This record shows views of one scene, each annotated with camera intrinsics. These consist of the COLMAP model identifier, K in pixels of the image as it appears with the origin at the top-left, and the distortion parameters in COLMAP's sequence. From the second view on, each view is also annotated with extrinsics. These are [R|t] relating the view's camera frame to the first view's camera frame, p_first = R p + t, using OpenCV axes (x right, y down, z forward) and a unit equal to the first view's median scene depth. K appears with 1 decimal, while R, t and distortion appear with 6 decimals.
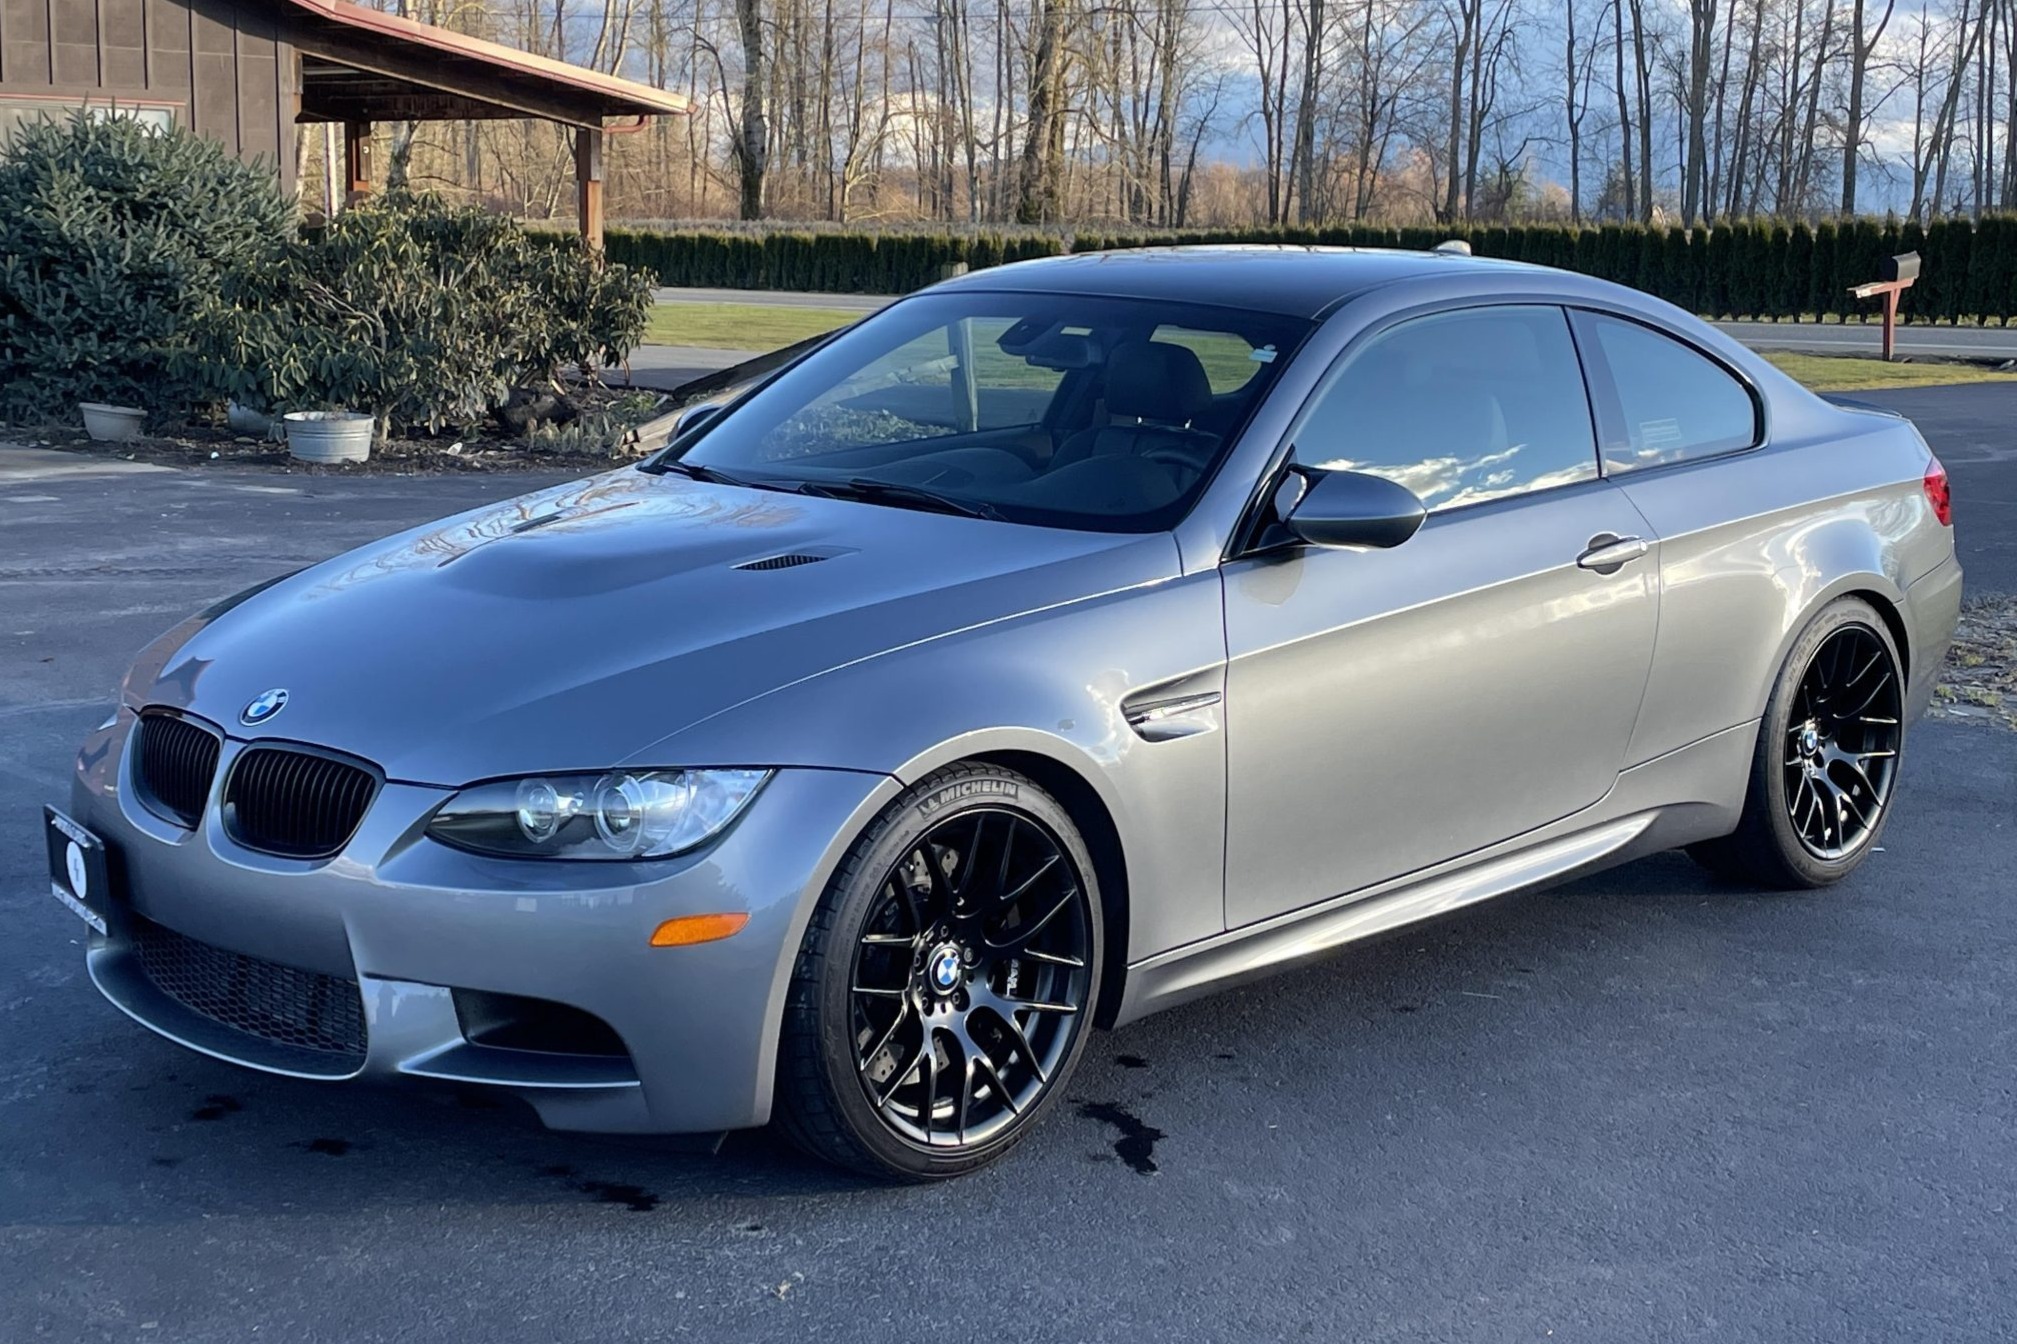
lens RADIAL K [[2946.7, 0, 987.5], [0, 2946.7, 612.3], [0, 0, 1]] dist [0.141994, -0.289111]
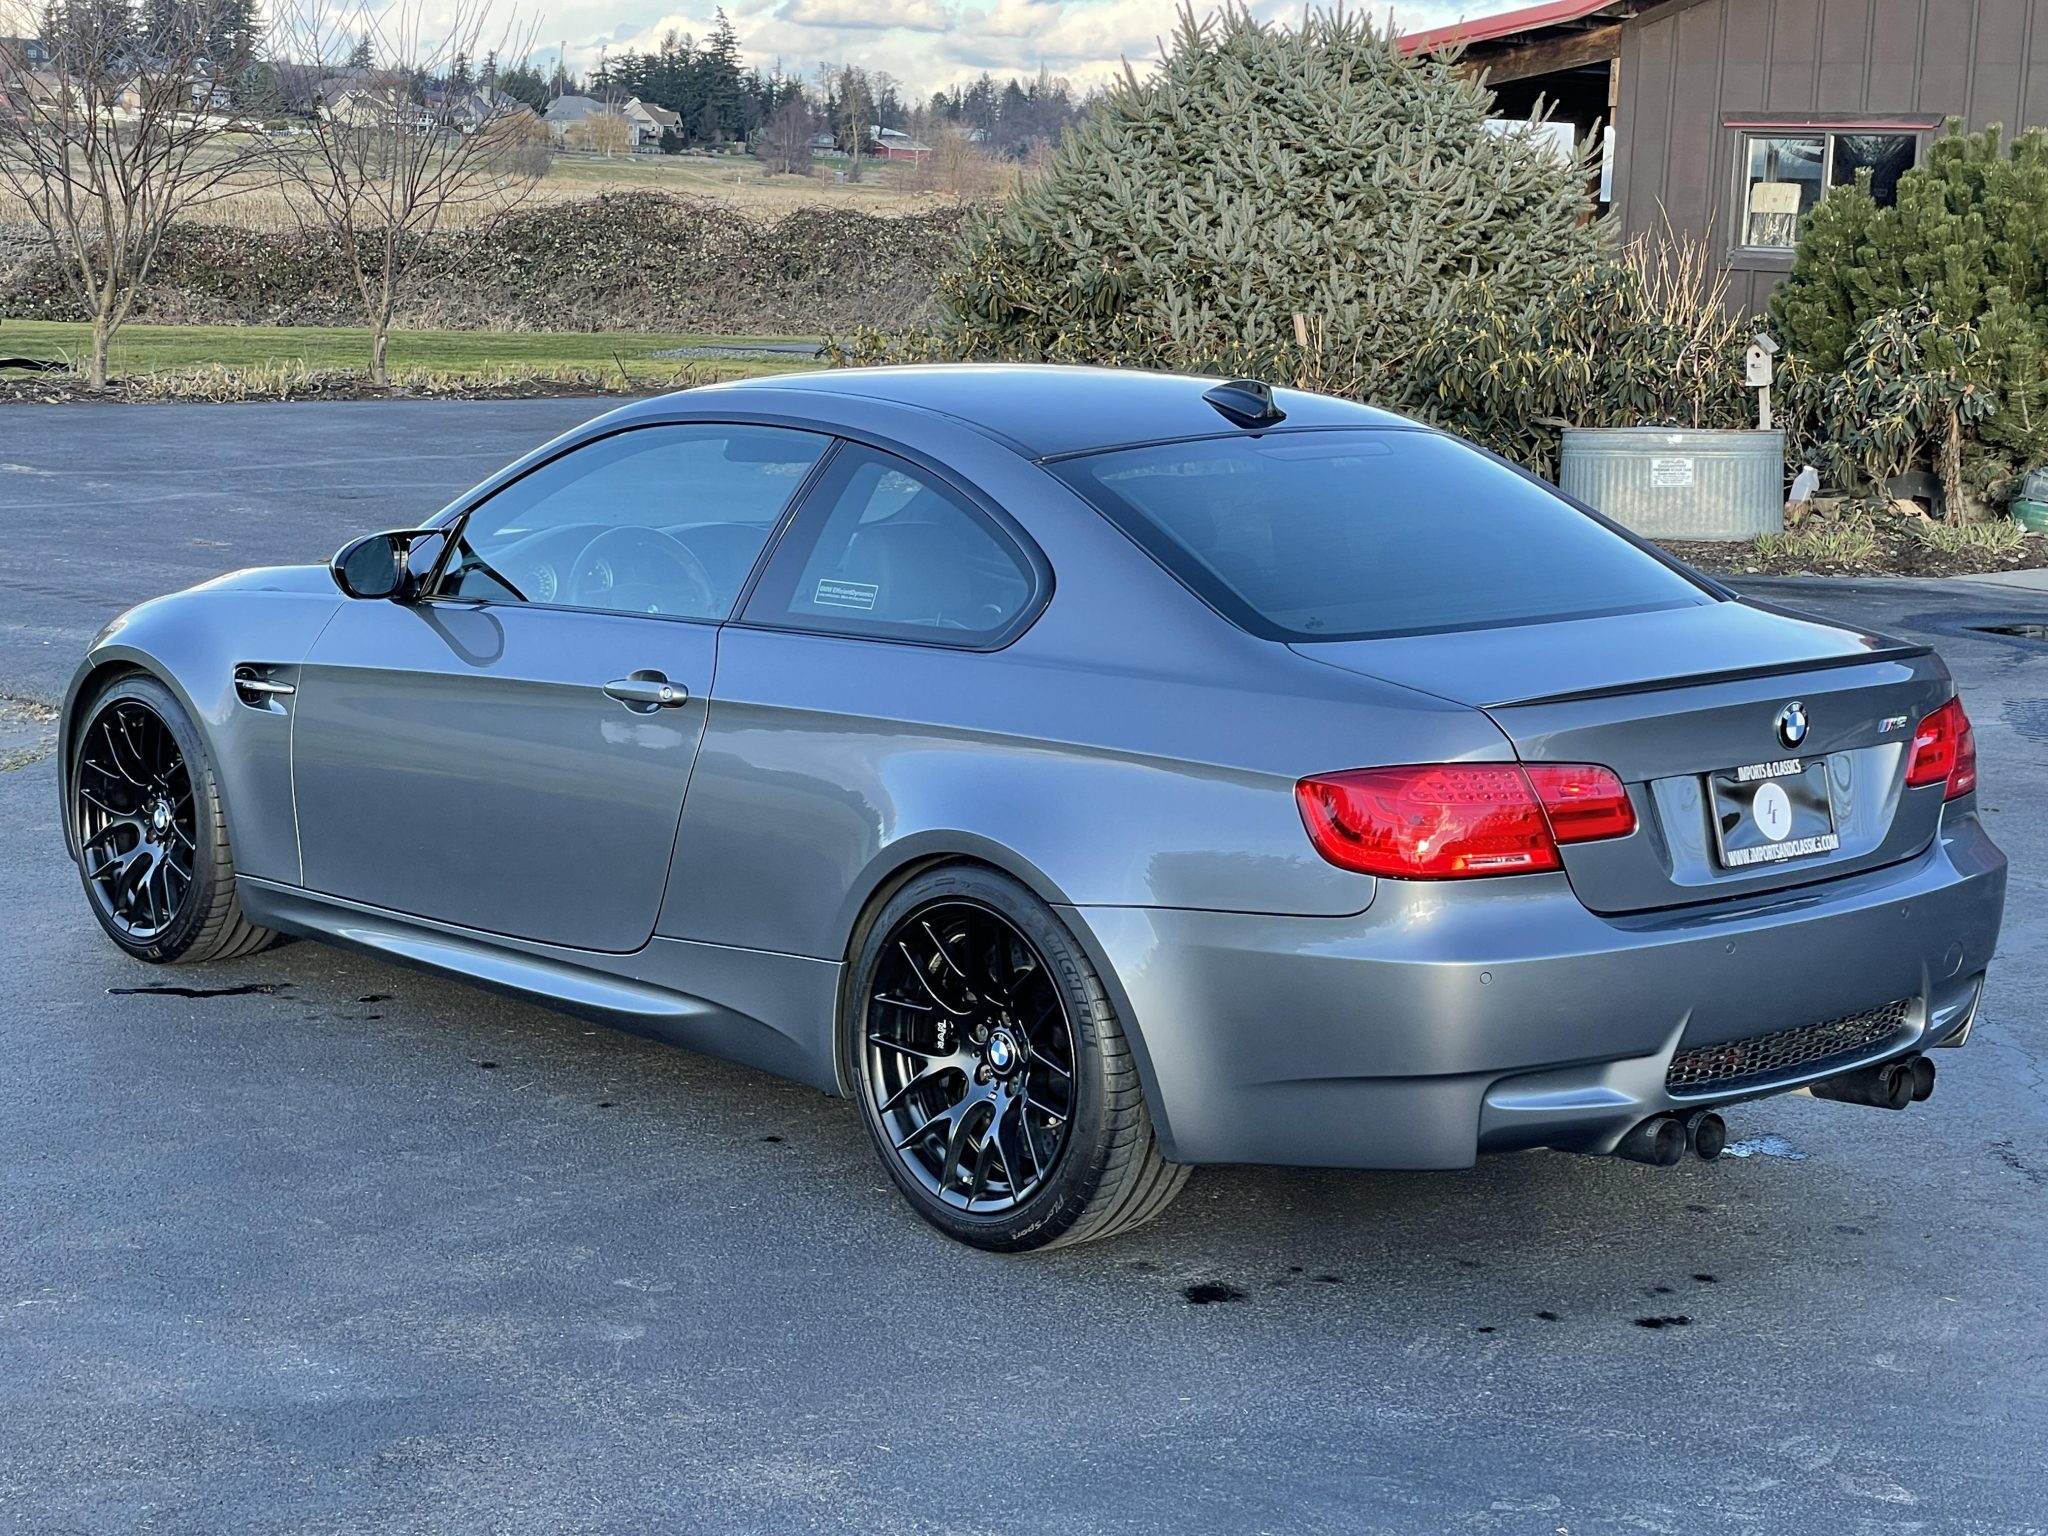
lens RADIAL K [[3700.3, 0, 1023.1], [0, 3700.3, 795.3], [0, 0, 1]] dist [0.138684, 0.039580]
pose [[-0.075348, 0.152882, -0.985368, 0.491700], [-0.173011, 0.971185, 0.163911, -0.072409], [0.982034, 0.182830, -0.046727, 0.429010]]
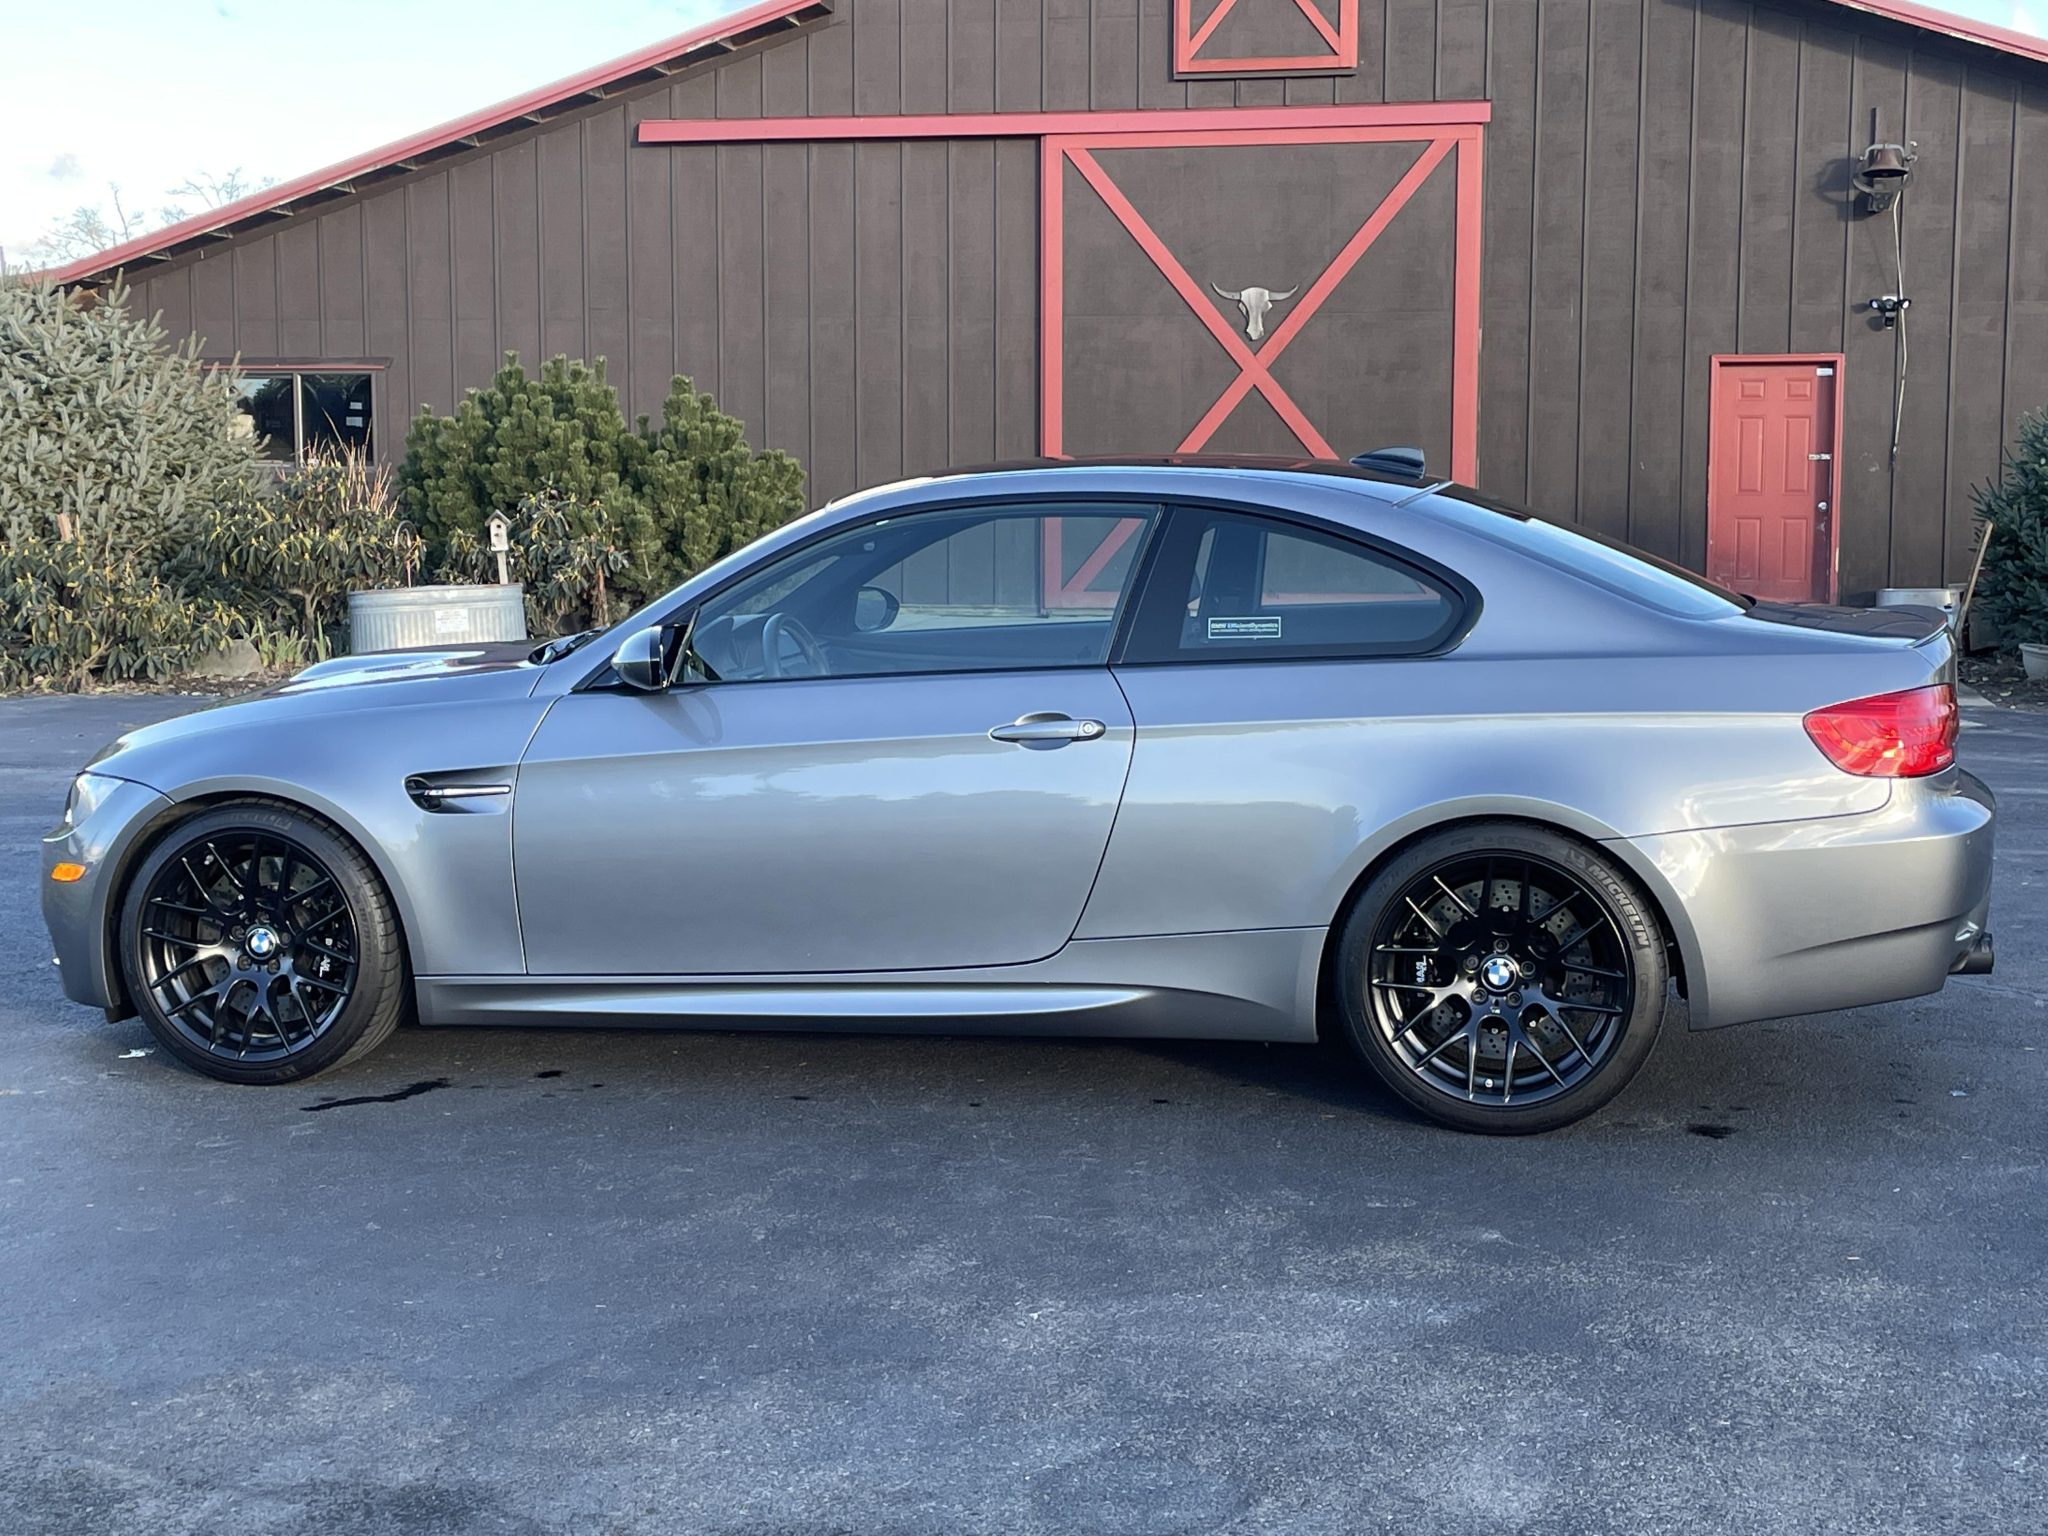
lens RADIAL K [[2833.0, 0, 979.7], [0, 2833.0, 766.5], [0, 0, 1]] dist [0.178307, -0.349690]
pose [[0.516859, 0.077510, -0.852554, 0.391391], [-0.109916, 0.993658, 0.023702, -0.010447], [0.848985, 0.081458, 0.522101, 0.162285]]
